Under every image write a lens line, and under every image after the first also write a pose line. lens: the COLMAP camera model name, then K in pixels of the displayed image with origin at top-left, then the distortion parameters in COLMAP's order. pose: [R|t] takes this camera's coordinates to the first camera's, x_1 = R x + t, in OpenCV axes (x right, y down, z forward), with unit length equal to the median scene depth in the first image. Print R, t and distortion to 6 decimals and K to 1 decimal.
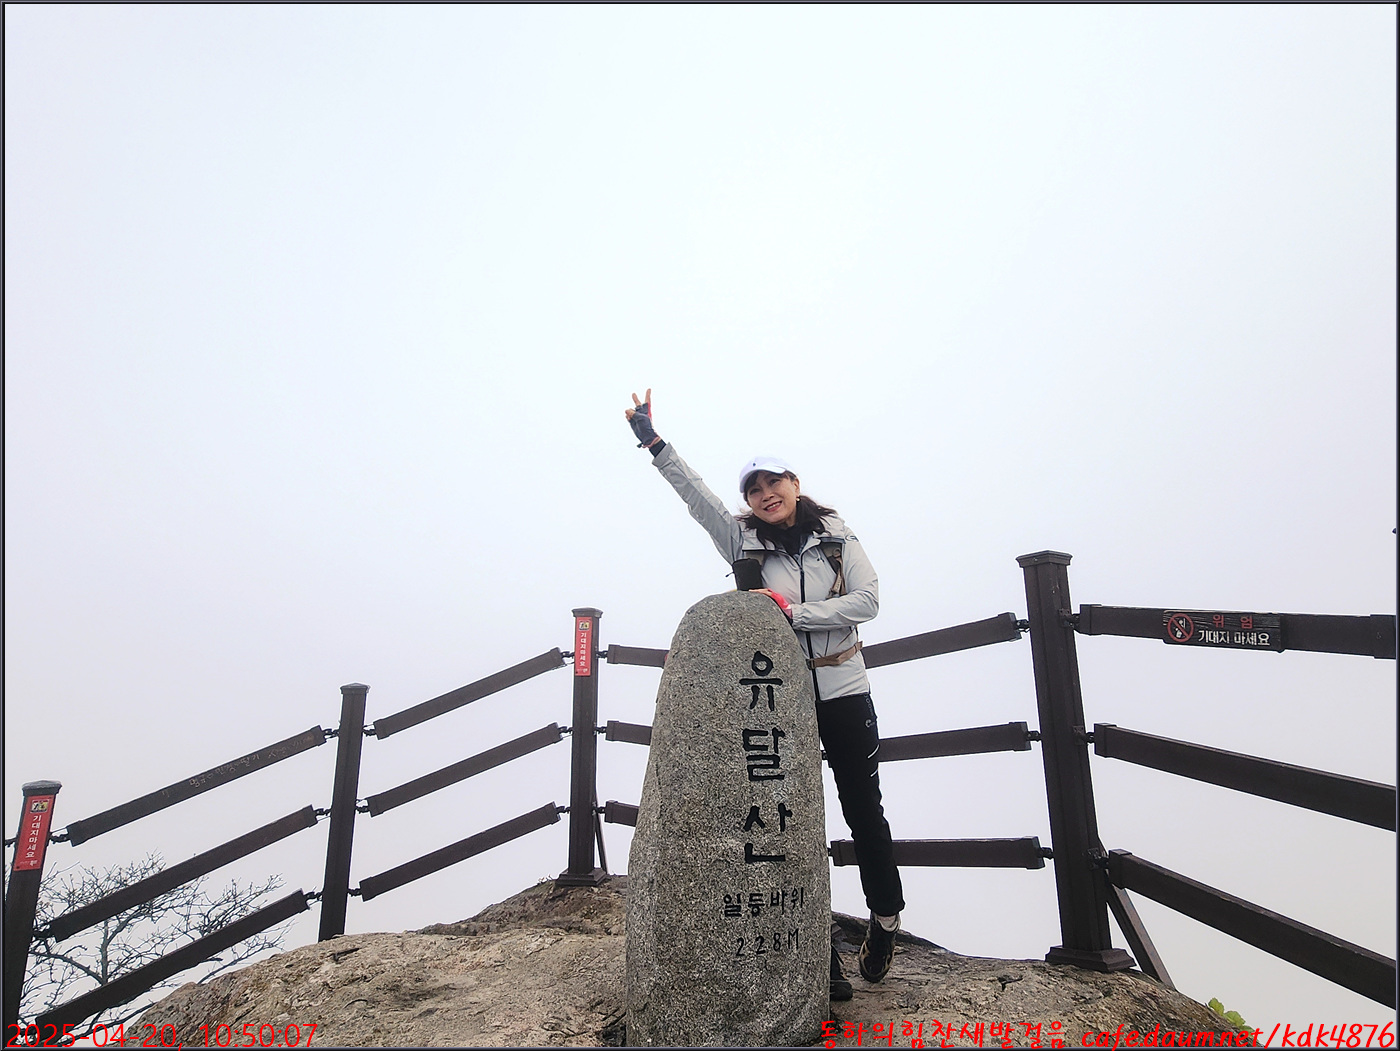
lens RADIAL K [[750.5, 0, 694.8], [0, 750.5, 519.7], [0, 0, 1]] dist [0.005486, -0.003412]
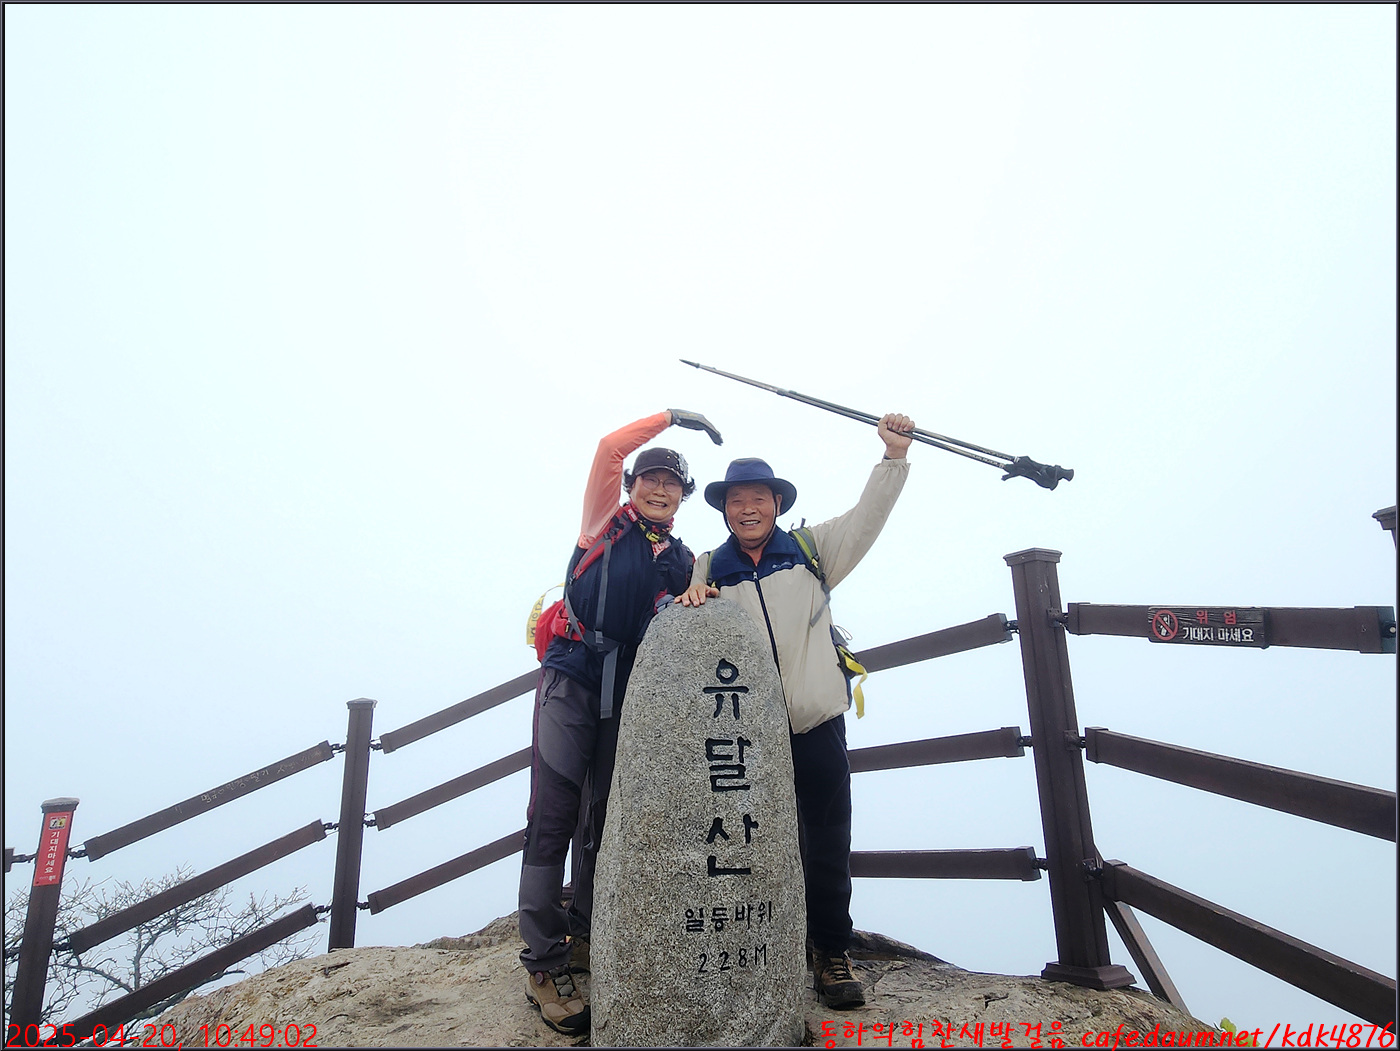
lens RADIAL K [[750.5, 0, 694.8], [0, 750.5, 519.7], [0, 0, 1]] dist [0.005486, -0.003412]
pose [[0.998087, -0.029713, -0.054209, 0.109743], [0.029056, 0.999495, -0.012859, 0.005834], [0.054564, 0.011260, 0.998447, 0.018604]]
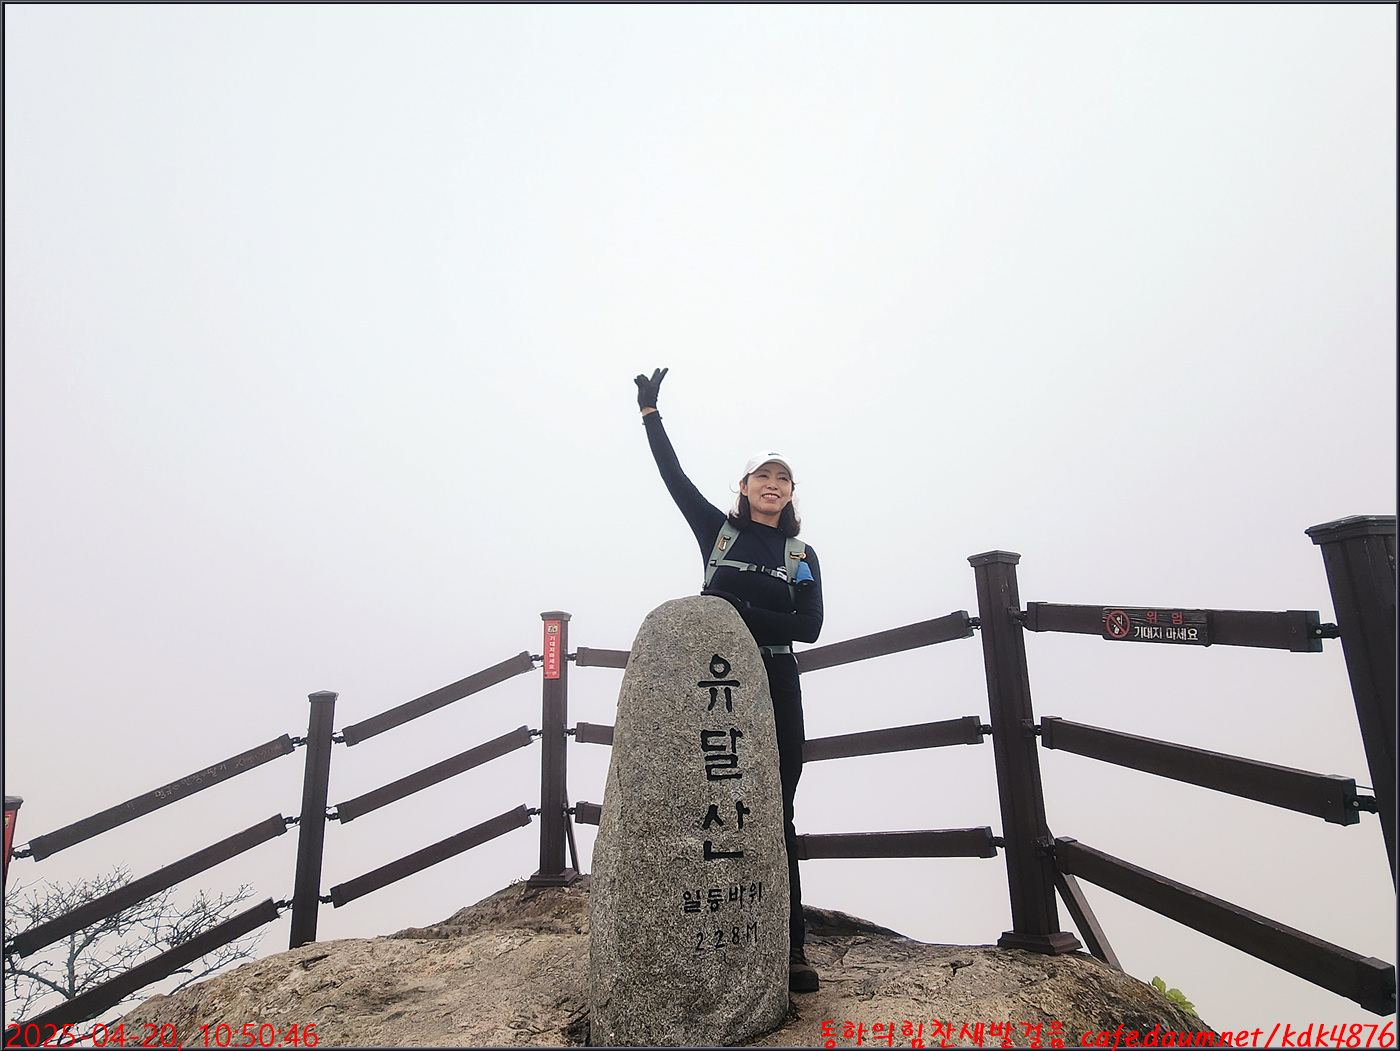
lens RADIAL K [[750.5, 0, 694.8], [0, 750.5, 519.7], [0, 0, 1]] dist [0.005486, -0.003412]
pose [[0.999422, -0.013717, 0.031112, 0.026896], [0.013594, 0.999899, 0.004162, -0.014015], [-0.031166, -0.003737, 0.999507, -0.026865]]
